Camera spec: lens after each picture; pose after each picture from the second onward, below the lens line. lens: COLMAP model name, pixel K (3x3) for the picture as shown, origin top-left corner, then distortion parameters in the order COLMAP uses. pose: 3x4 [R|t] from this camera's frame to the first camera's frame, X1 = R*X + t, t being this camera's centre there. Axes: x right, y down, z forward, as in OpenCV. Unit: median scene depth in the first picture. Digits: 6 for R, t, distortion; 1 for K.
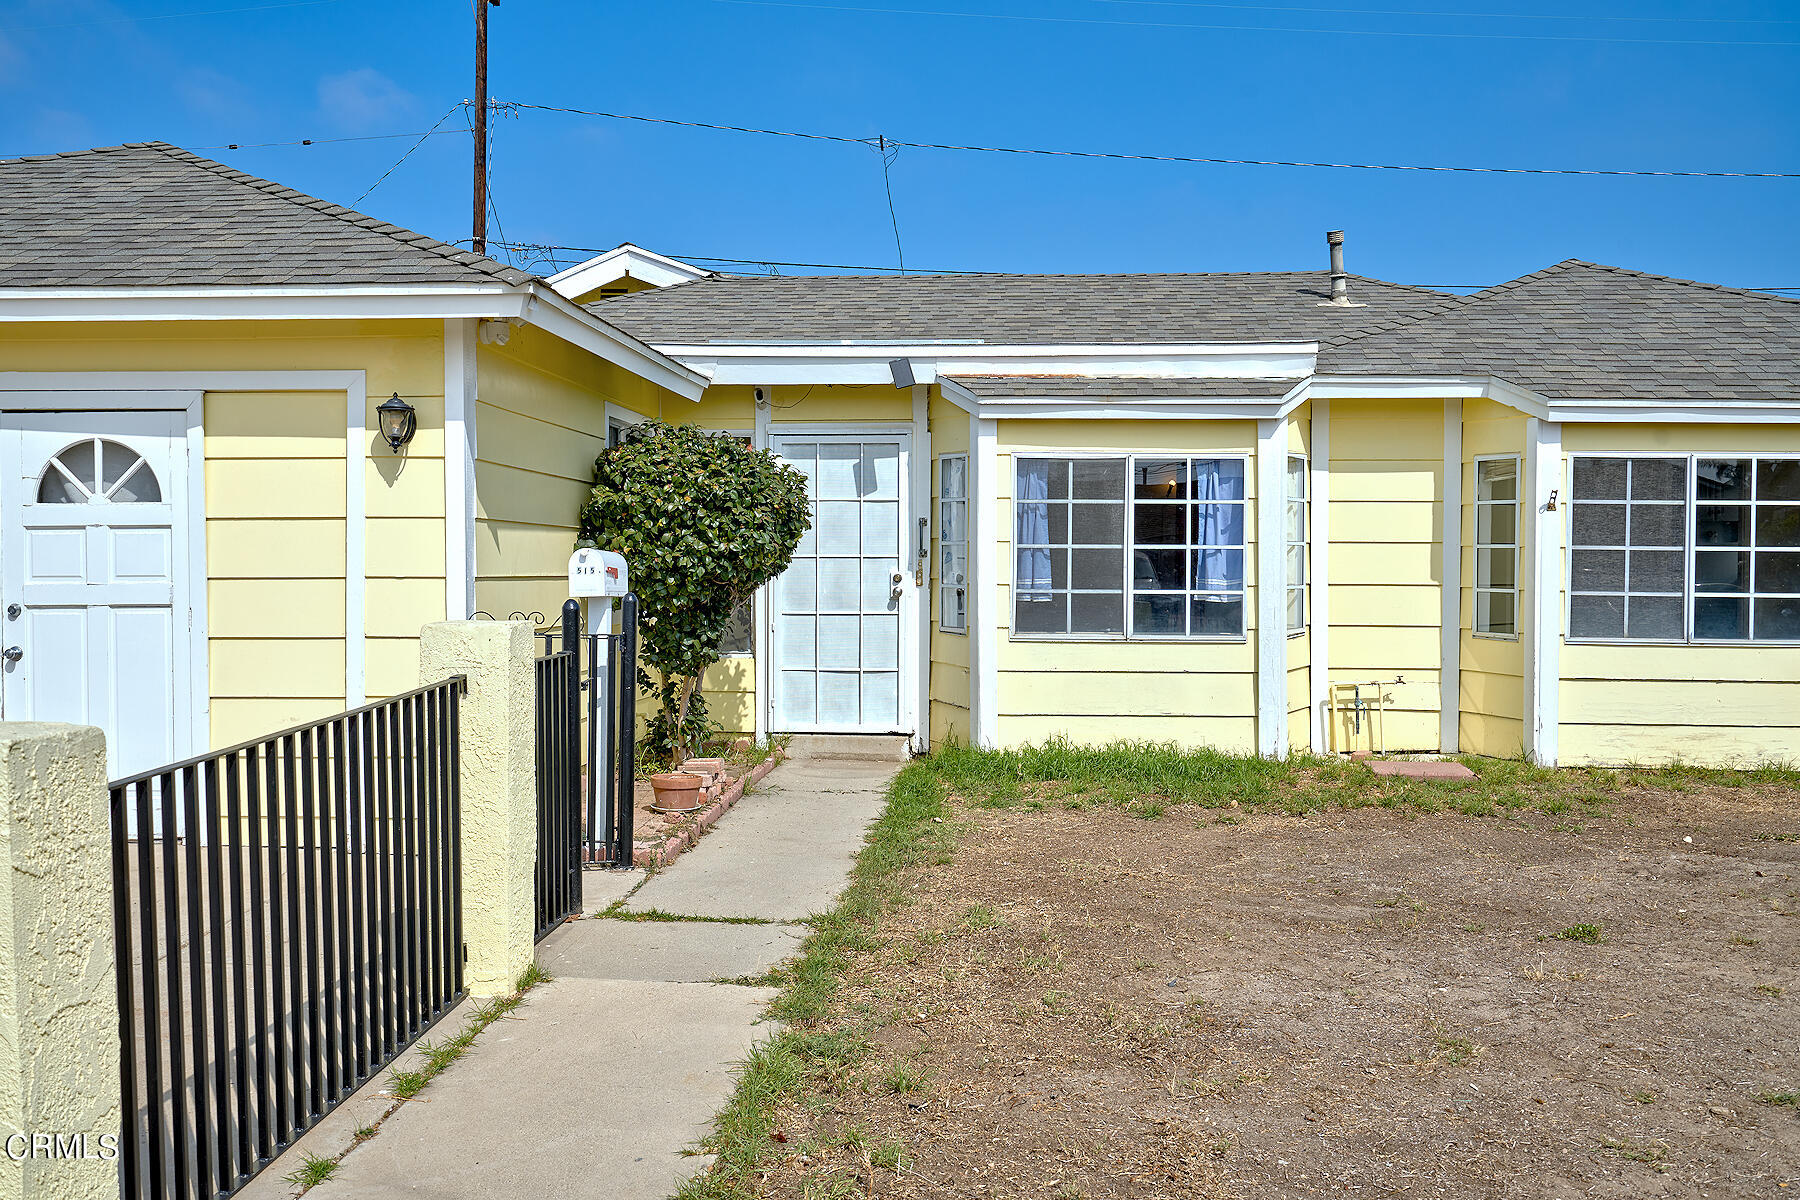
lens RADIAL K [[1784.9, 0, 899.9], [0, 1784.9, 600.4], [0, 0, 1]] dist [0.002109, 0.000000]
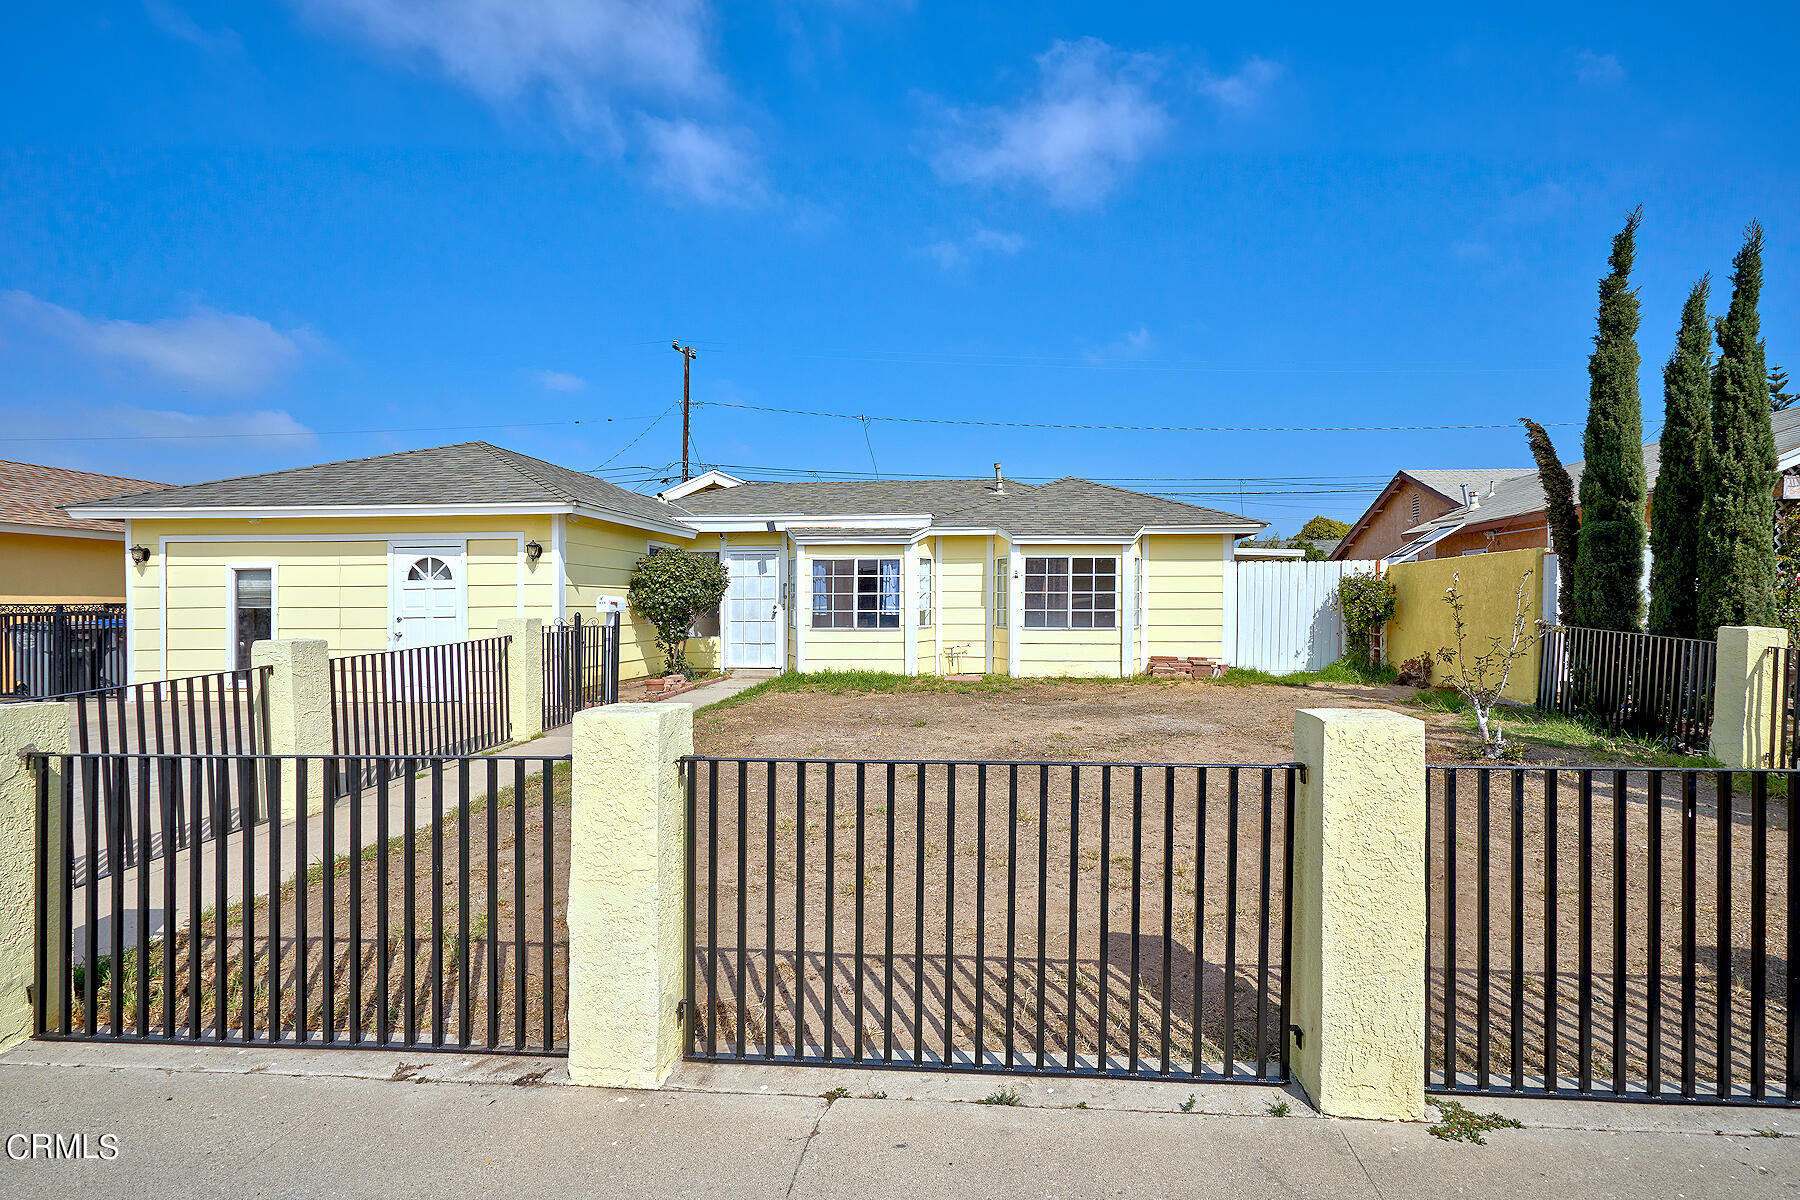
lens RADIAL K [[828.8, 0, 901.0], [0, 828.8, 598.8], [0, 0, 1]] dist [-0.000514, -0.000231]
pose [[0.999943, -0.008463, -0.006509, 0.202009], [0.008279, 0.999578, -0.027847, 0.011196], [0.006742, 0.027792, 0.999591, -0.194886]]
